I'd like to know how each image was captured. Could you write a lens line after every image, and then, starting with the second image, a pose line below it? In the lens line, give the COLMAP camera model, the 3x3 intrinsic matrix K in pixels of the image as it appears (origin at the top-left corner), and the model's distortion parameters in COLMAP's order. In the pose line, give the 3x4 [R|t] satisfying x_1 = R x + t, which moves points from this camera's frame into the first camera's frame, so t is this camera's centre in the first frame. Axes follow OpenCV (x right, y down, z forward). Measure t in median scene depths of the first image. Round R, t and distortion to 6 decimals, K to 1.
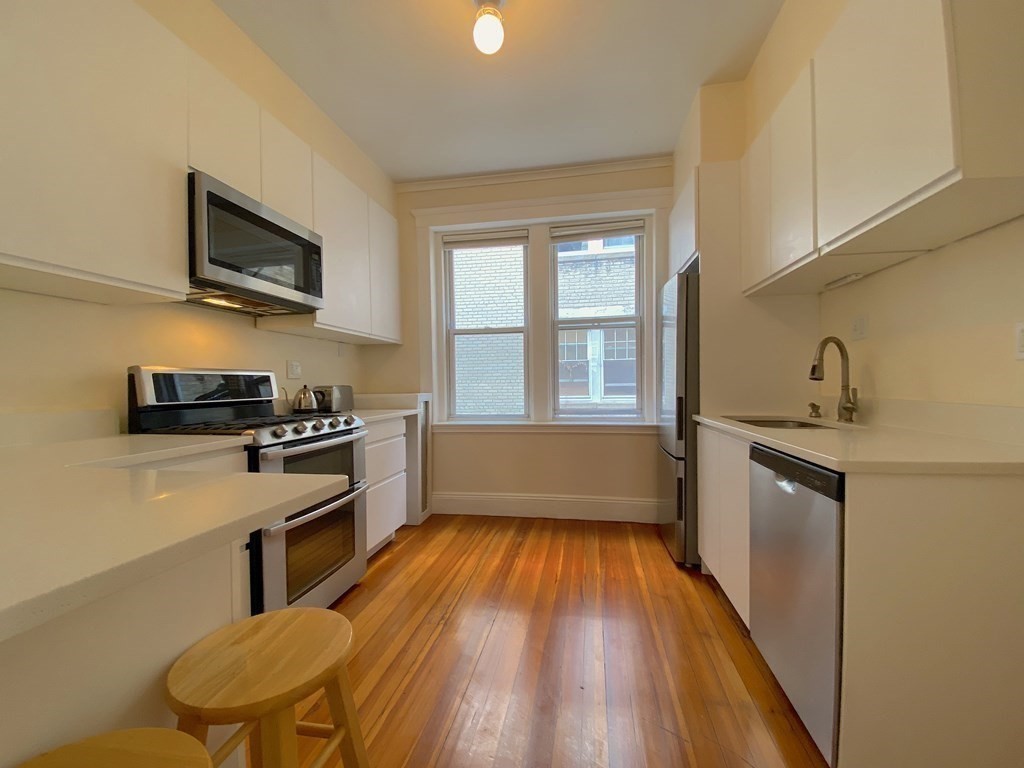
lens RADIAL K [[401.1, 0, 512.5], [0, 401.1, 387.0], [0, 0, 1]] dist [0.000796, -0.015775]
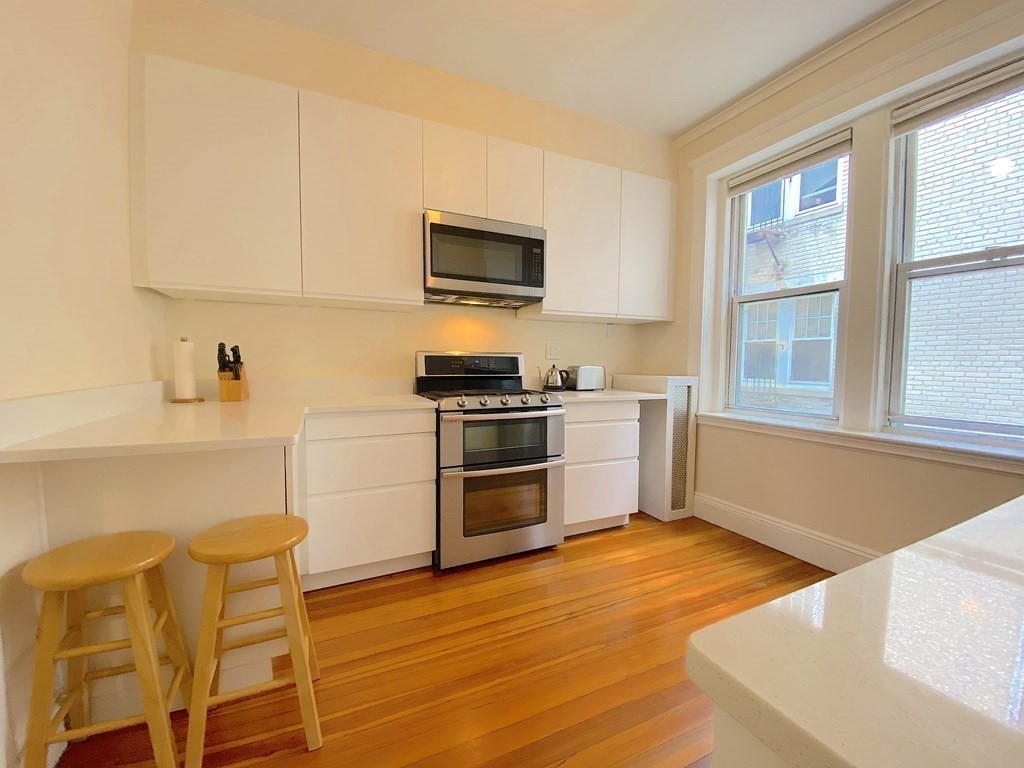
lens RADIAL K [[401.1, 0, 512.5], [0, 401.1, 387.0], [0, 0, 1]] dist [0.000796, -0.015775]
pose [[0.566034, 0.066217, -0.821718, 0.349486], [-0.020885, 0.997601, 0.066003, -0.014137], [0.824117, -0.020199, 0.566059, 0.247276]]
